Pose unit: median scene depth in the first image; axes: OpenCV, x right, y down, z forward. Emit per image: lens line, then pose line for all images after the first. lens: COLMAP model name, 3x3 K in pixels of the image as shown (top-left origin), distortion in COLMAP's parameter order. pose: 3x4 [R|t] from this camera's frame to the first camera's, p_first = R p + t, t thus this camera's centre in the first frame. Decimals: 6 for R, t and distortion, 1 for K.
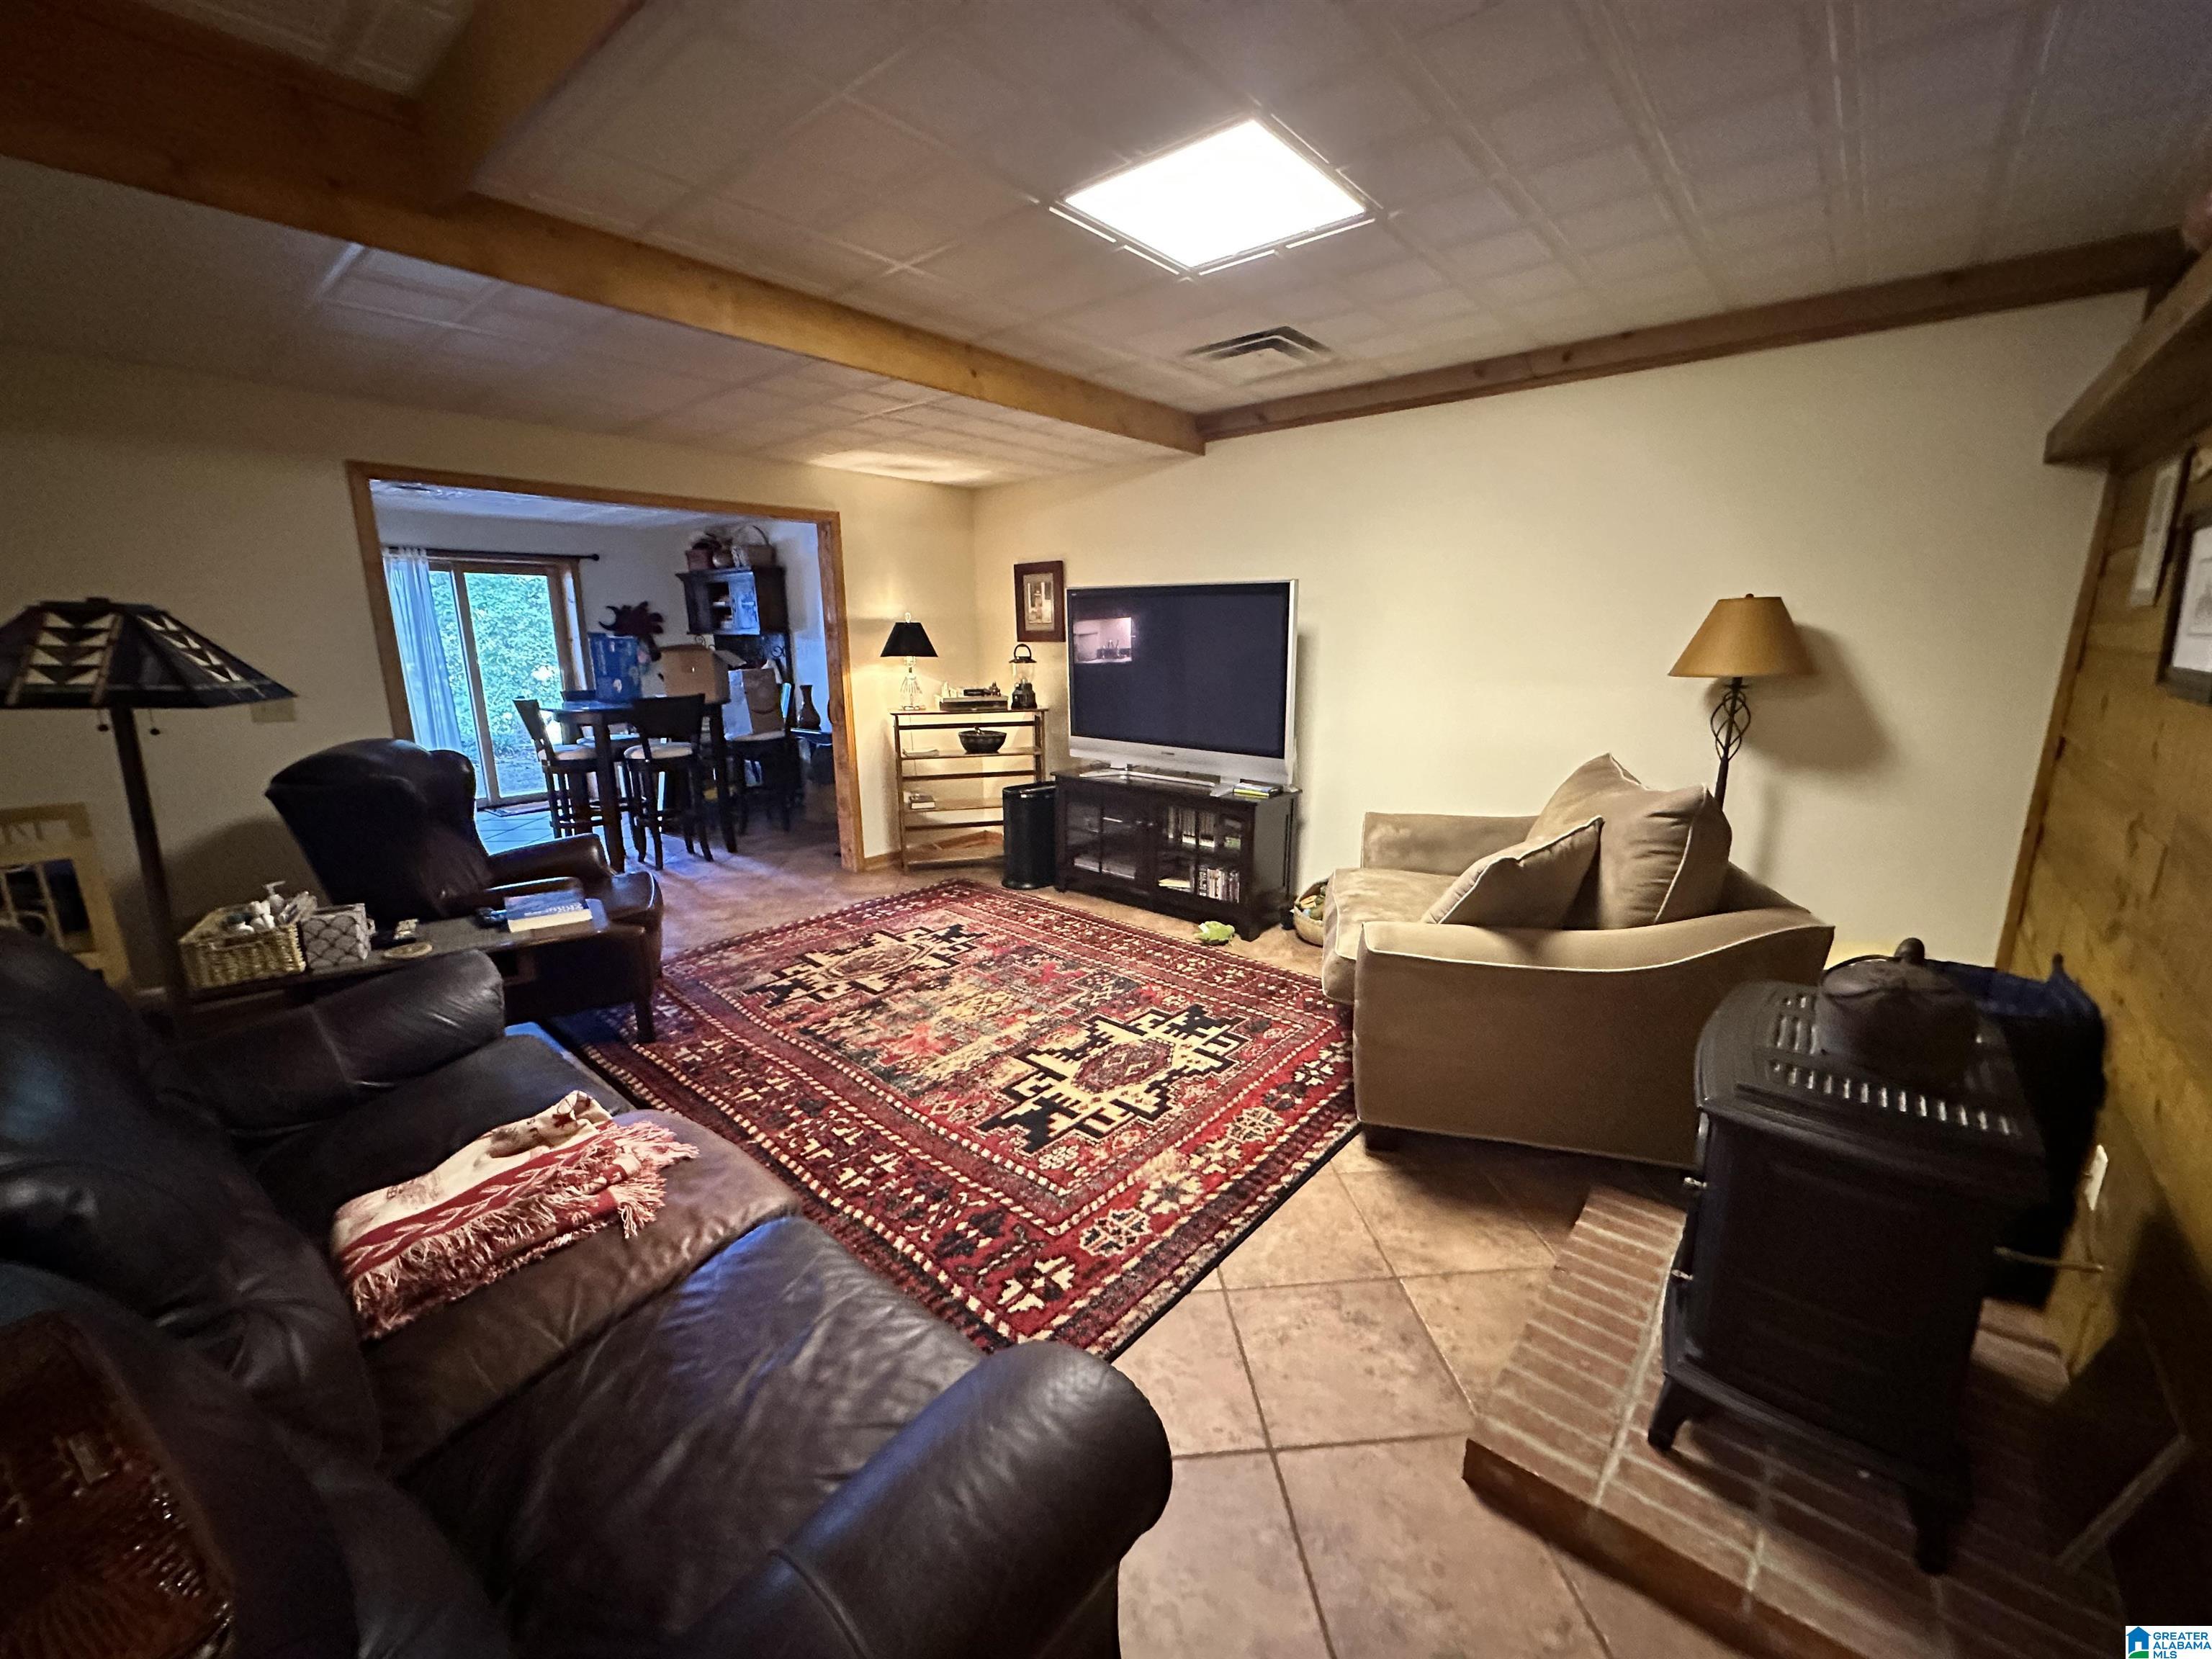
lens RADIAL K [[884.4, 0, 1107.7], [0, 884.4, 826.6], [0, 0, 1]] dist [-0.003995, 0.000755]
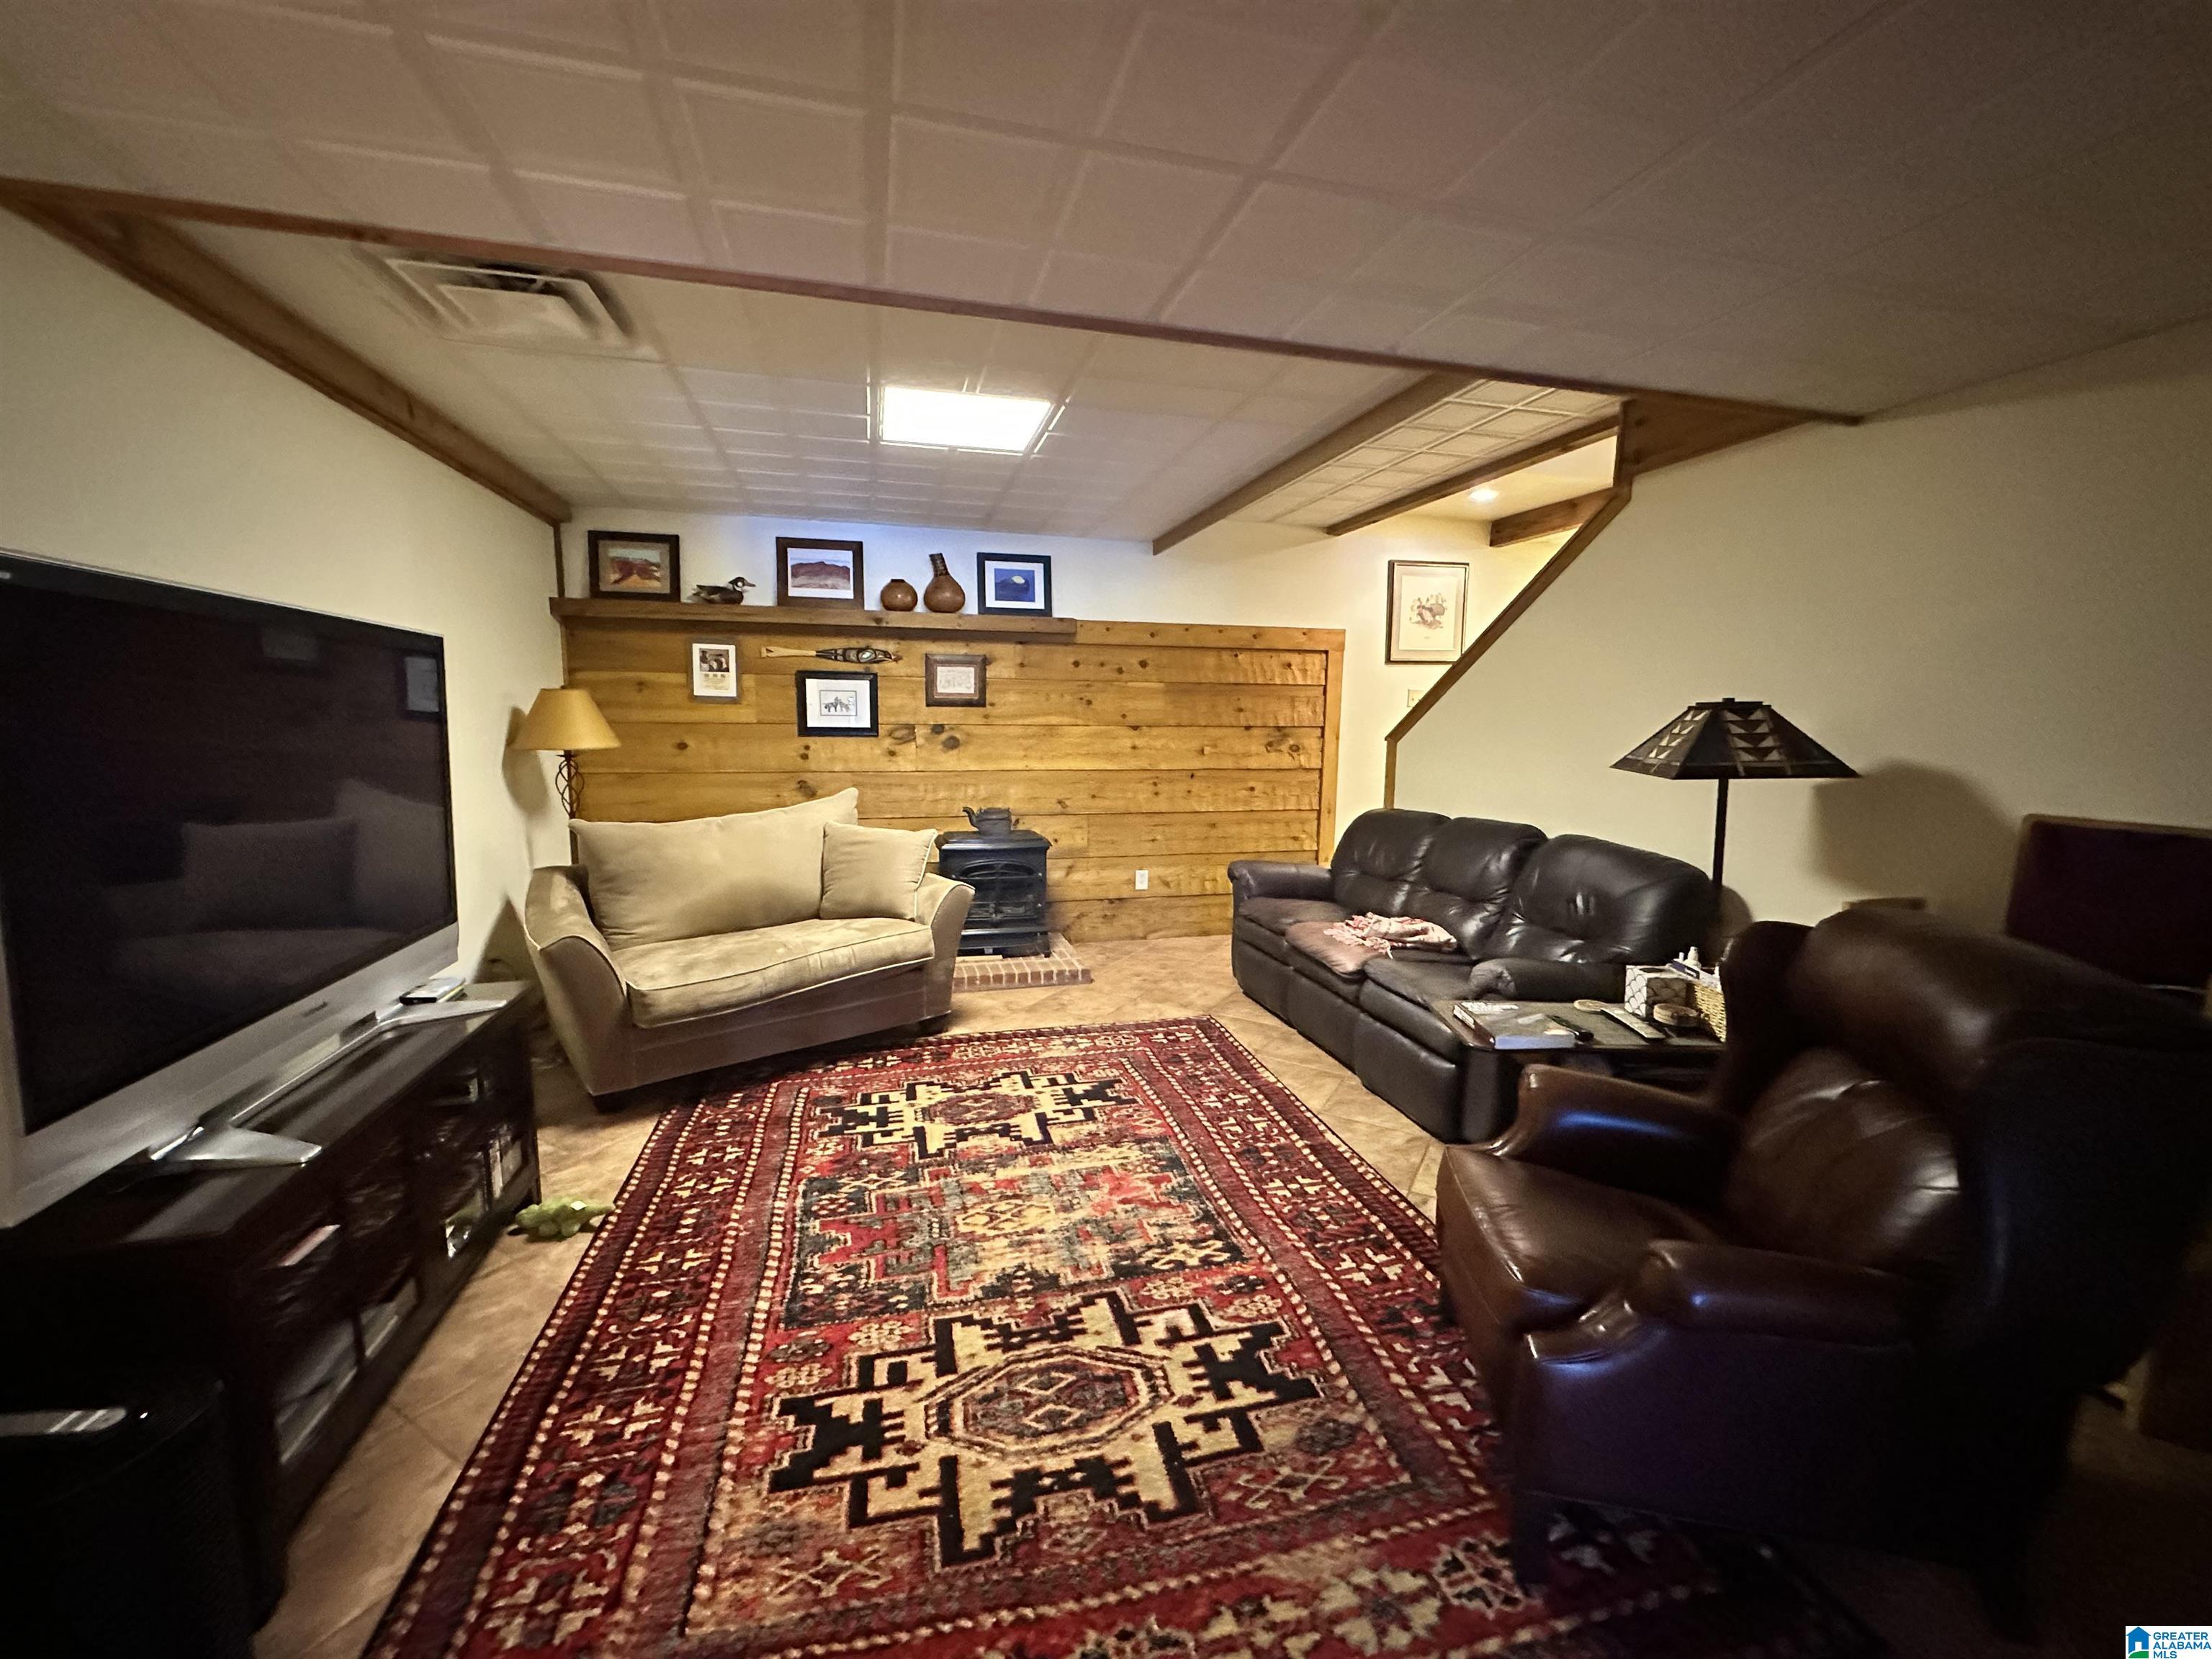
lens RADIAL K [[884.4, 0, 1103.8], [0, 884.4, 819.9], [0, 0, 1]] dist [-0.003995, 0.000755]
pose [[-0.821905, -0.072105, 0.565042, -0.651896], [0.118063, 0.948852, 0.292817, -0.345935], [-0.557255, 0.307378, -0.771353, 1.541365]]
